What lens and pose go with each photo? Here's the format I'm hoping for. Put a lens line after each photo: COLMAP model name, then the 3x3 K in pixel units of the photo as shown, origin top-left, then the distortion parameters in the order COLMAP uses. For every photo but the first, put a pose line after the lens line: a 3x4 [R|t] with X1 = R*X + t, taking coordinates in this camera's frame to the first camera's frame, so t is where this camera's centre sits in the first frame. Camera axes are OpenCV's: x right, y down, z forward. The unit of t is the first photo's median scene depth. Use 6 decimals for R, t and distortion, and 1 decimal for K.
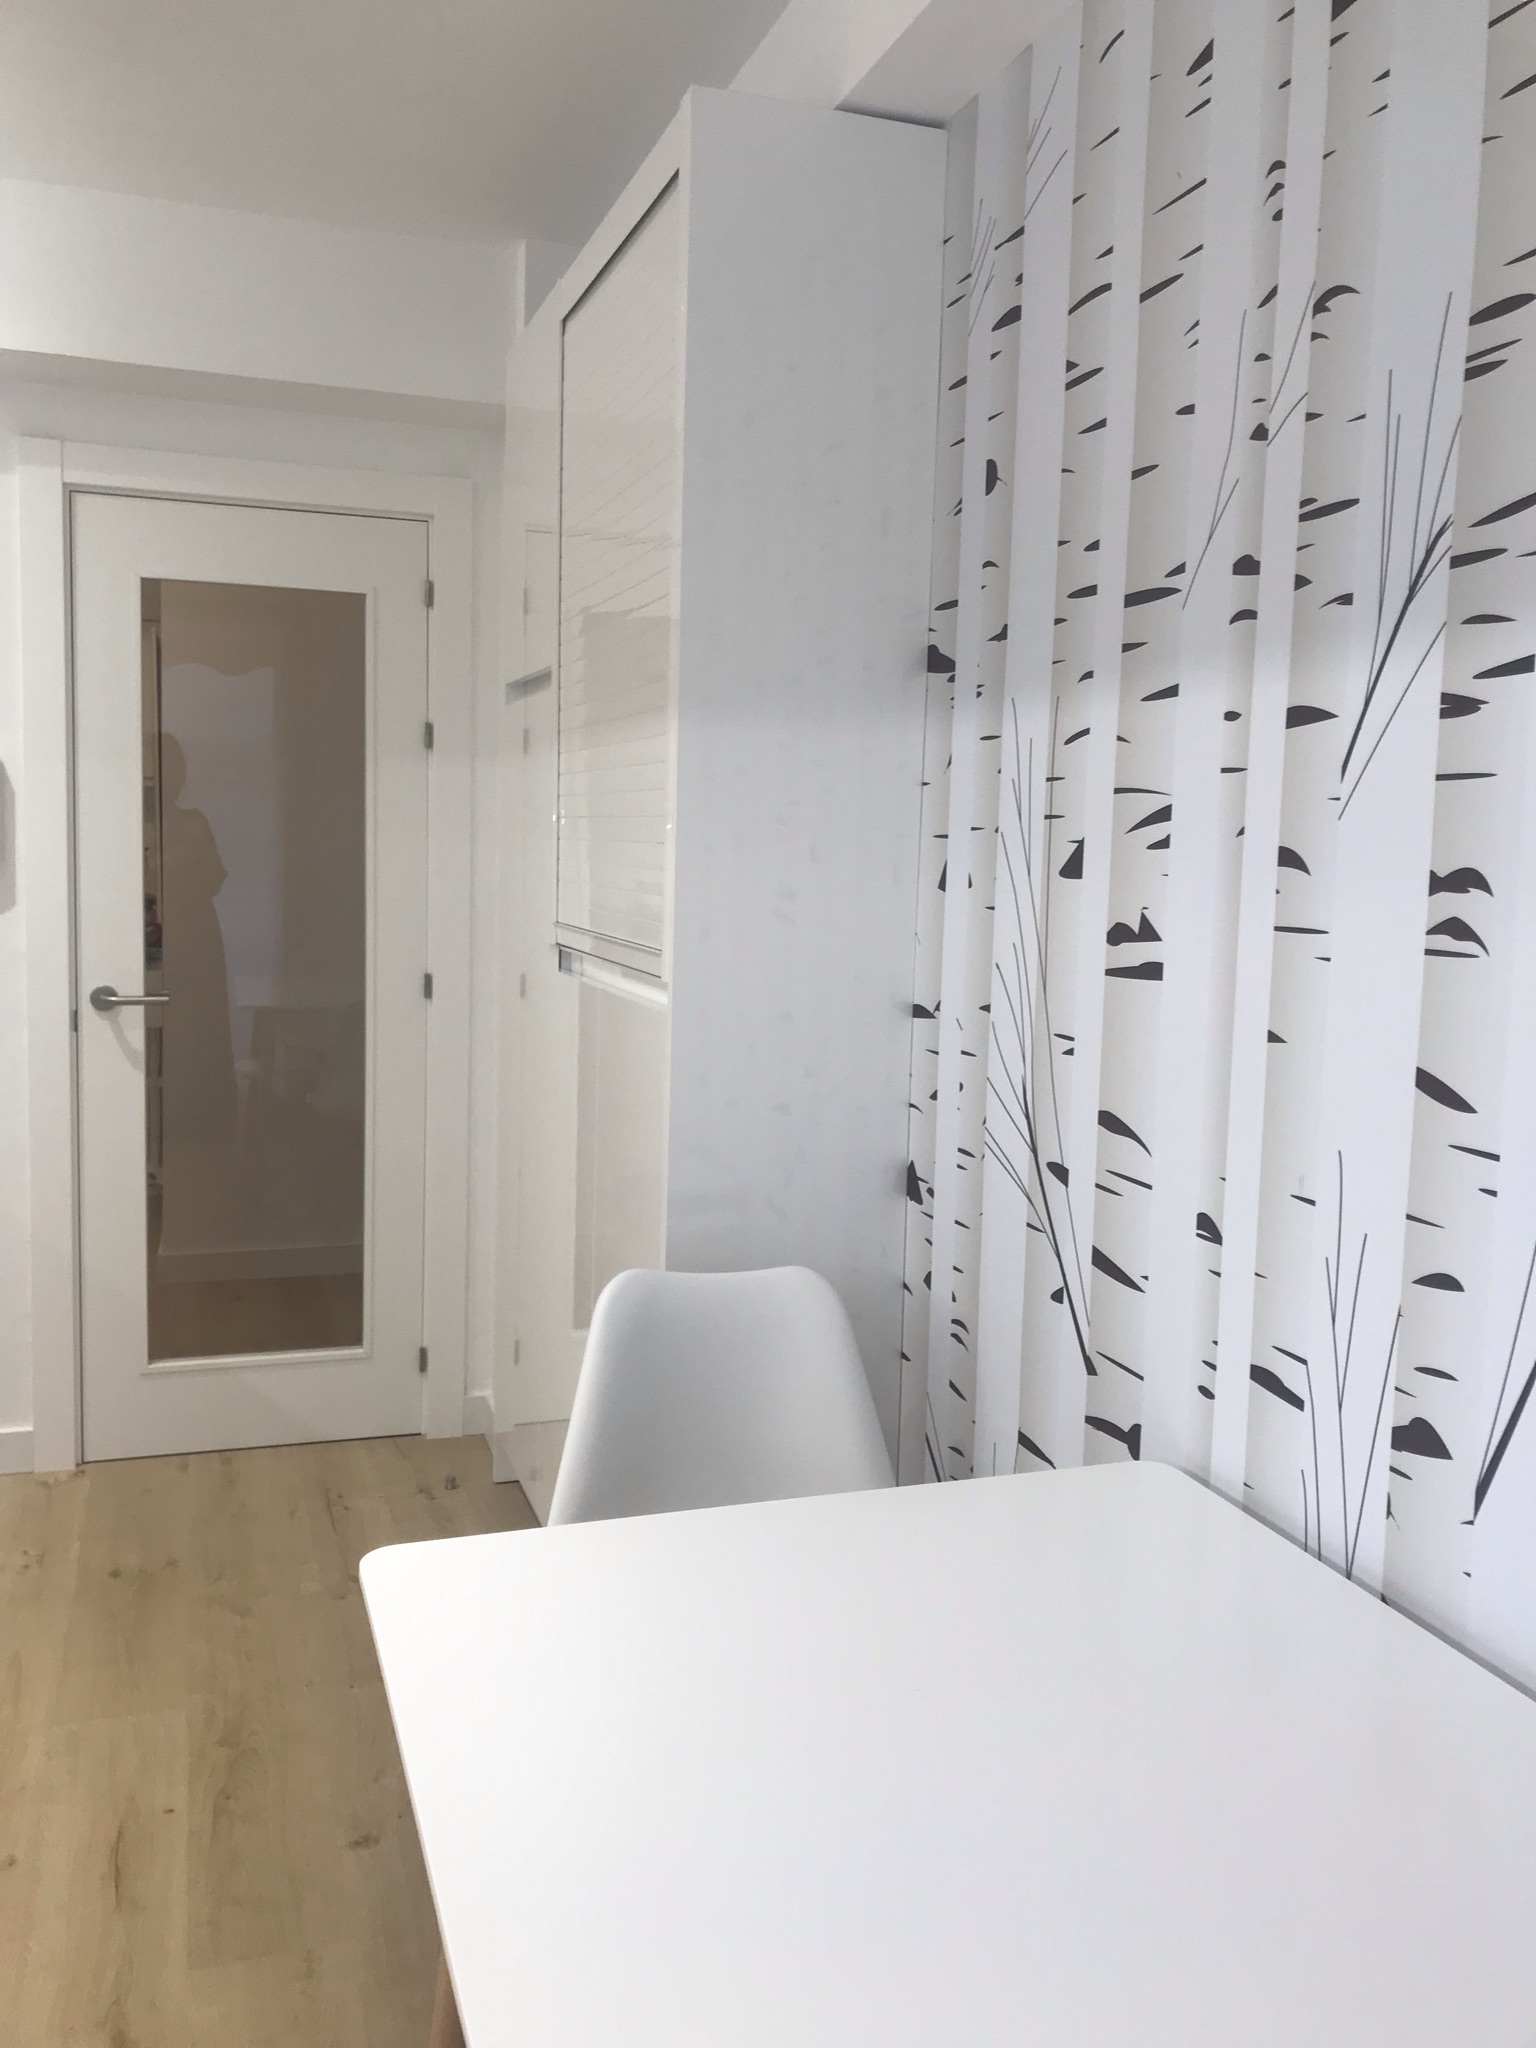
lens RADIAL K [[1663.8, 0, 780.0], [0, 1663.8, 1017.1], [0, 0, 1]] dist [0.038746, -0.047716]
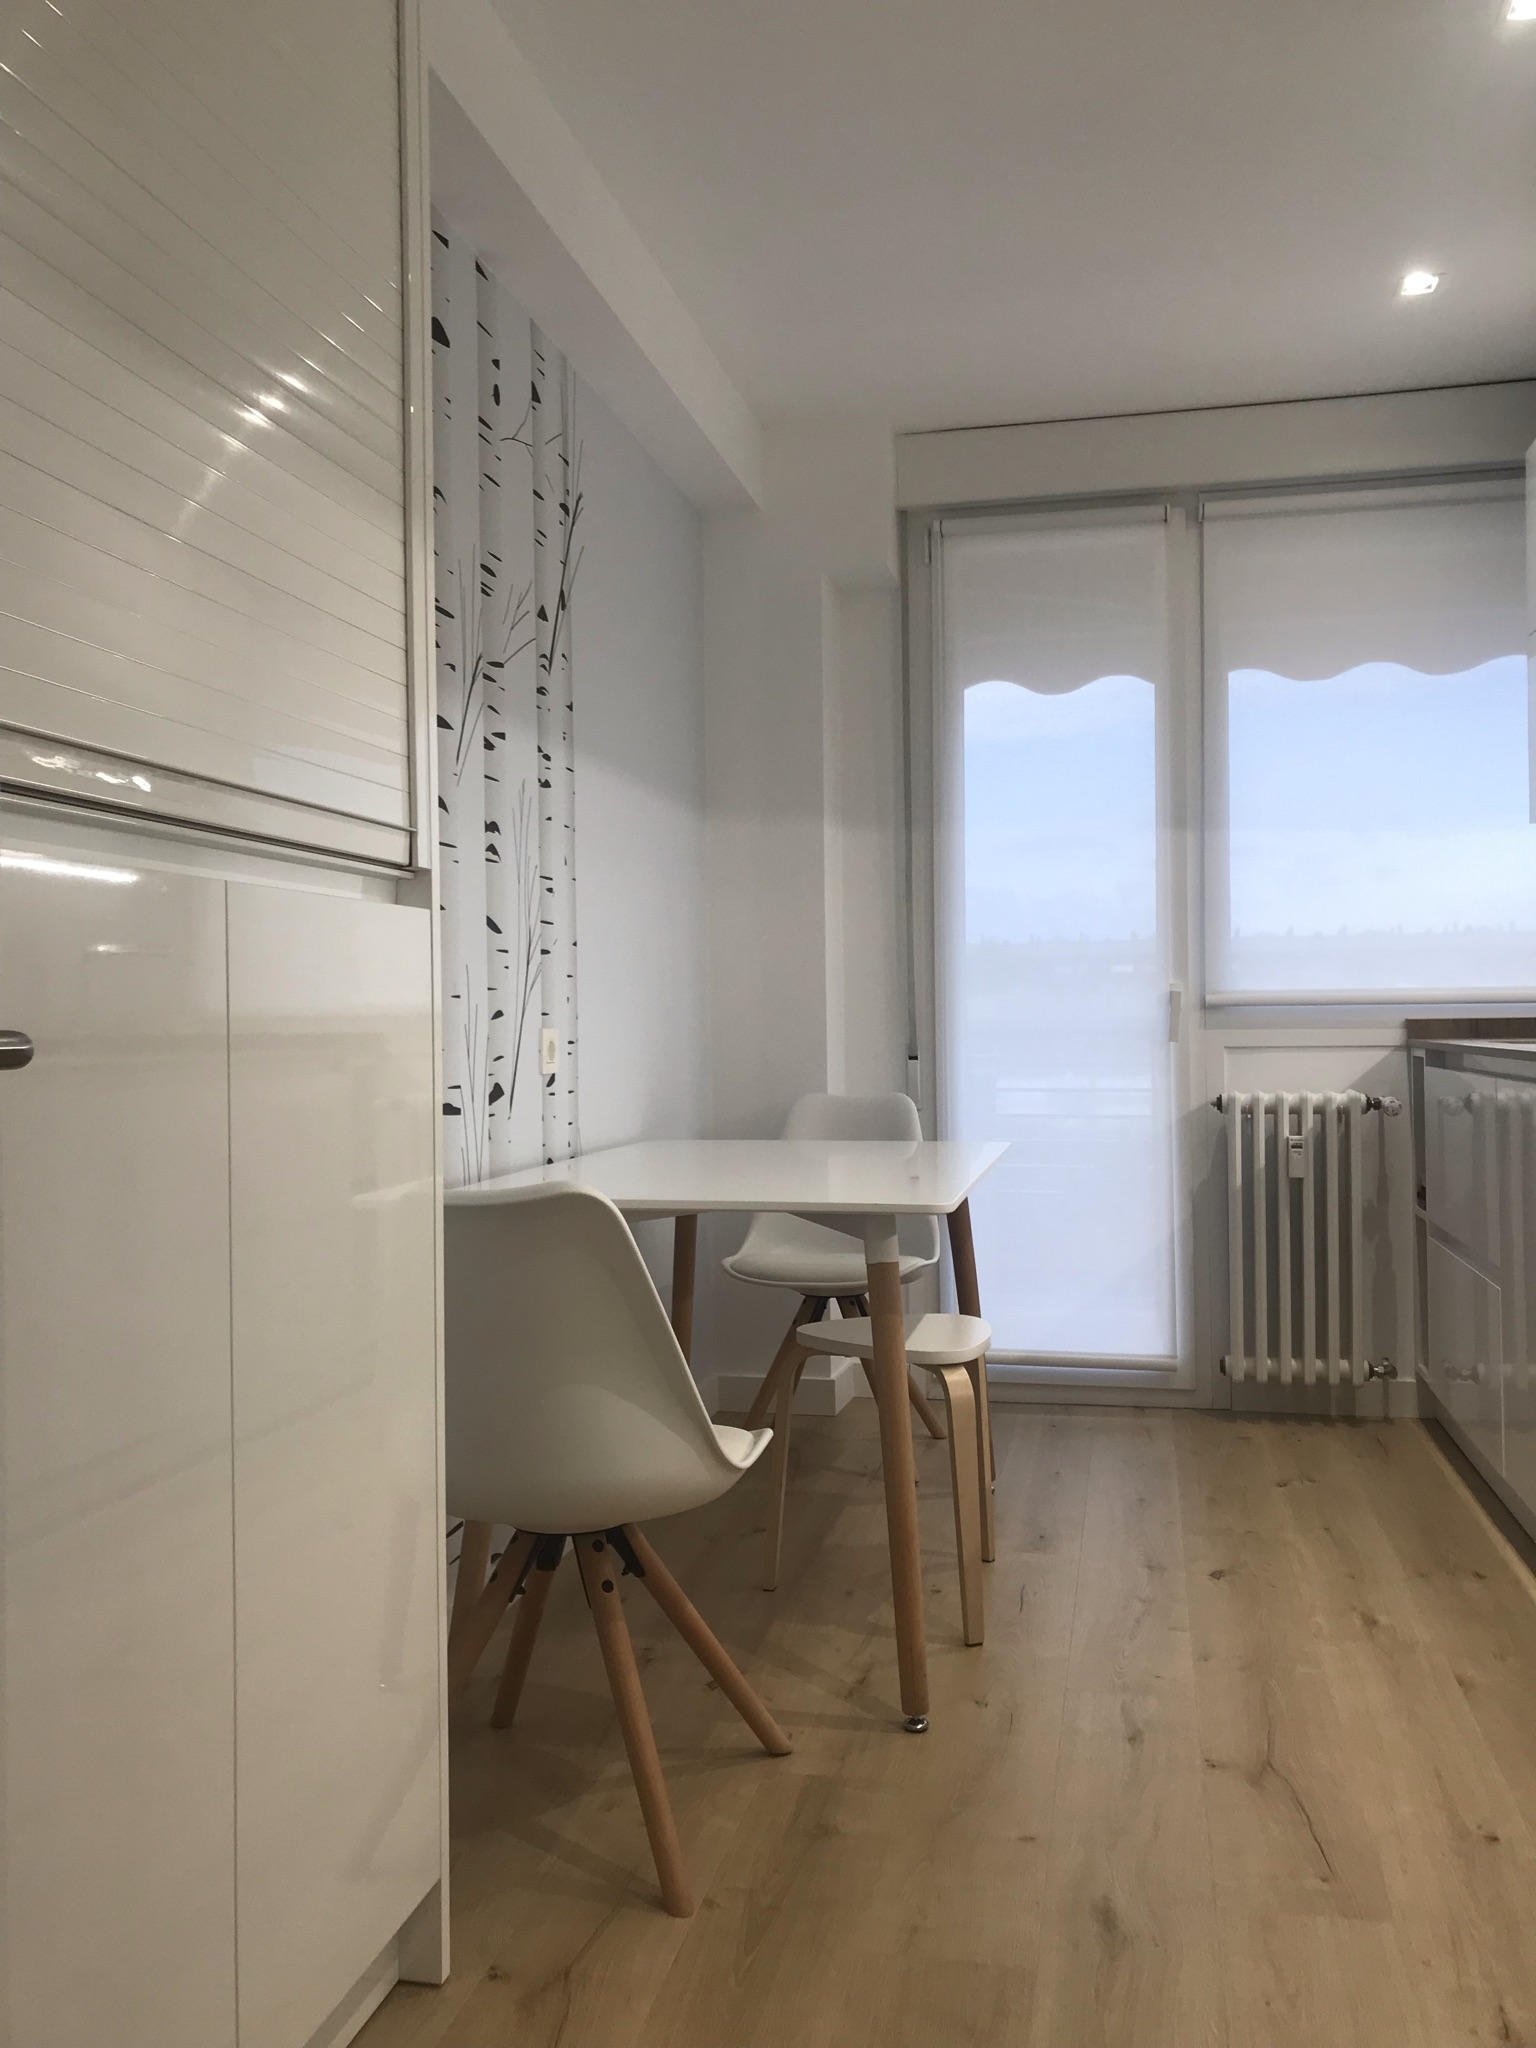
lens RADIAL K [[1663.8, 0, 760.7], [0, 1663.8, 1021.7], [0, 0, 1]] dist [0.038746, -0.047716]
pose [[-0.848186, -0.023179, 0.529191, -0.761016], [0.038076, 0.993790, 0.104556, -0.031865], [-0.528328, 0.108832, -0.842036, 1.958629]]
